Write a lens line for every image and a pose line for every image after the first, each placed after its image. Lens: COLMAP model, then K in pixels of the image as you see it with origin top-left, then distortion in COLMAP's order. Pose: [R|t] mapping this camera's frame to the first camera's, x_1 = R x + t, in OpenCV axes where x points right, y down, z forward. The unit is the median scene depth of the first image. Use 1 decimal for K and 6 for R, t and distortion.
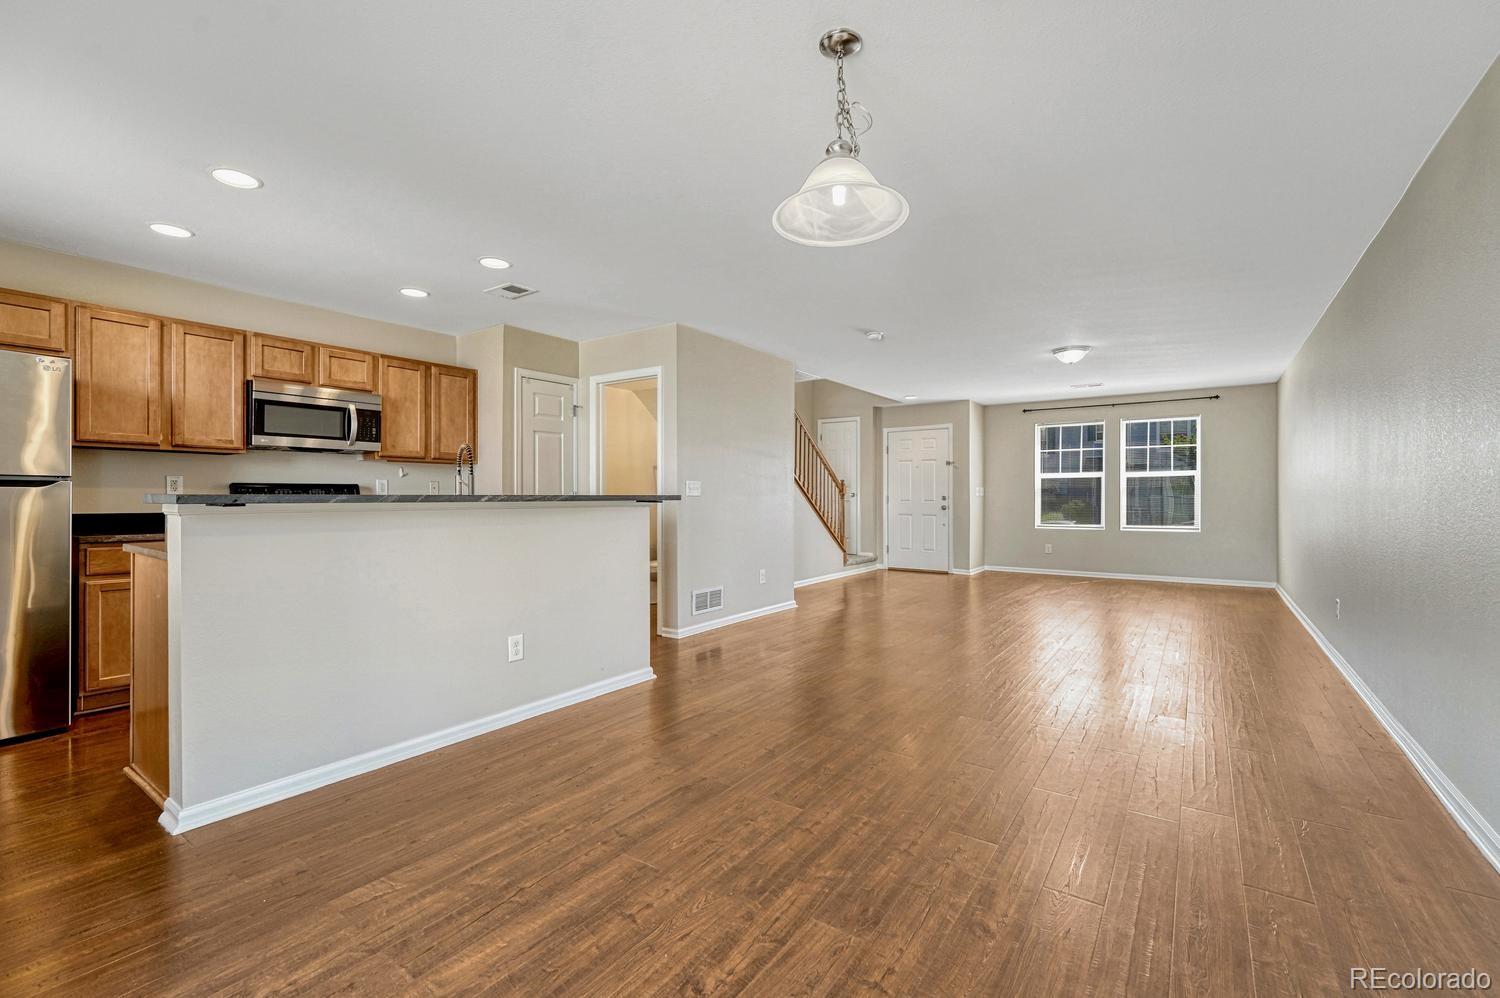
lens RADIAL K [[640.7, 0, 752.8], [0, 640.7, 497.9], [0, 0, 1]] dist [-0.010053, -0.000166]
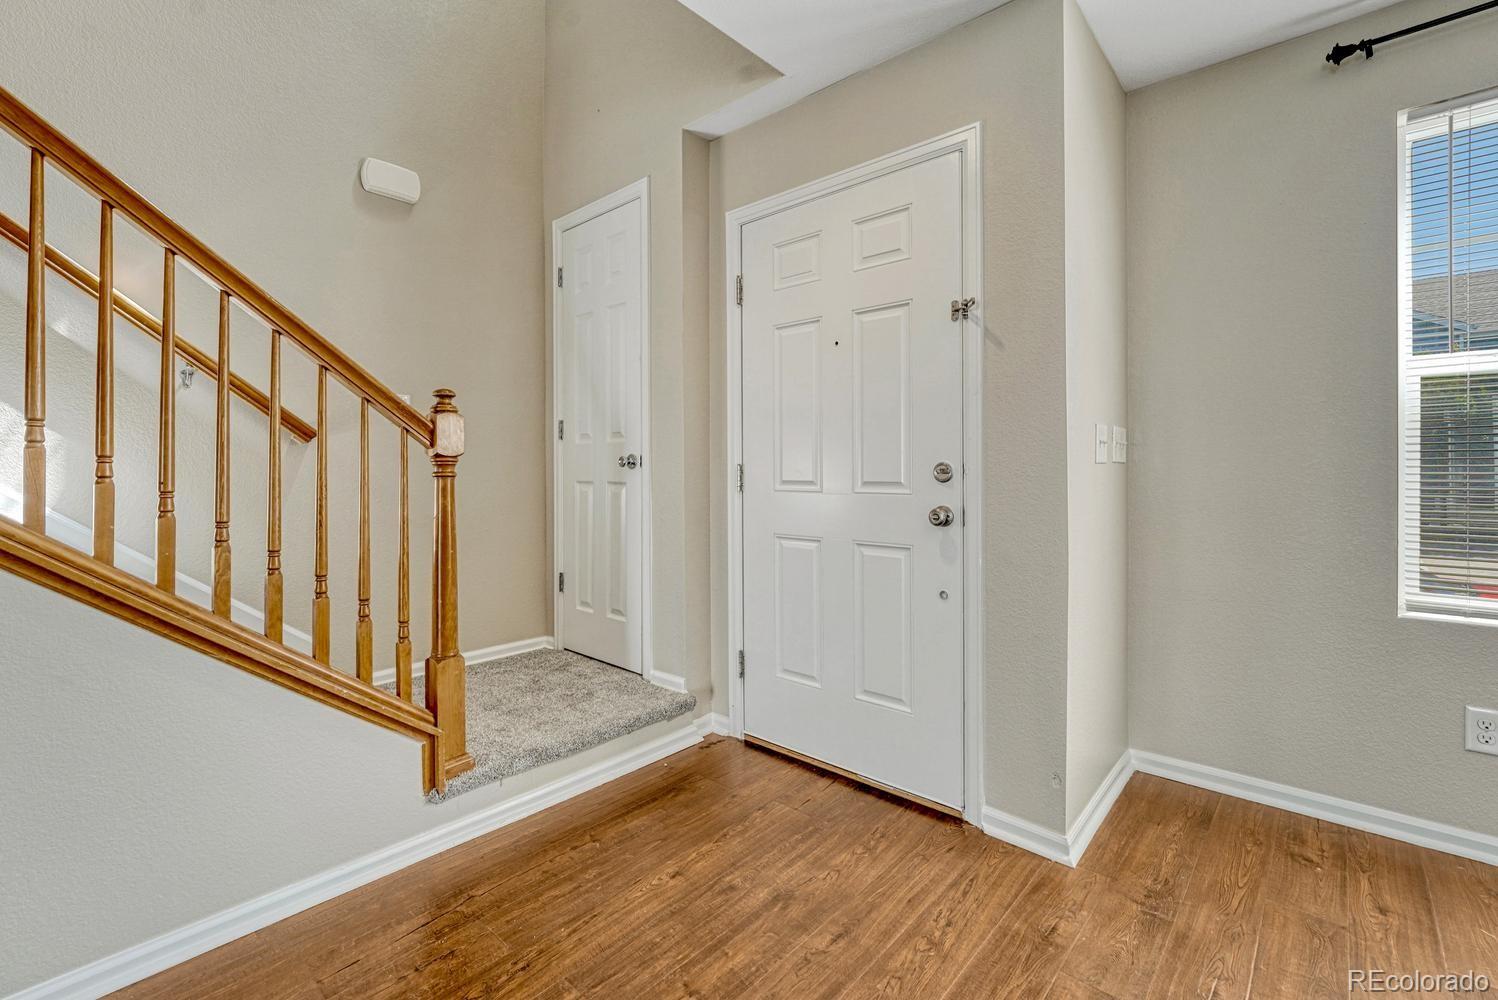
lens RADIAL K [[648.9, 0, 750.5], [0, 648.9, 468.4], [0, 0, 1]] dist [-0.011755, -0.000138]
pose [[0.993192, -0.002305, -0.116466, 0.451492], [0.002294, 0.999997, -0.000228, -0.002251], [0.116466, -0.000041, 0.993195, 1.345668]]
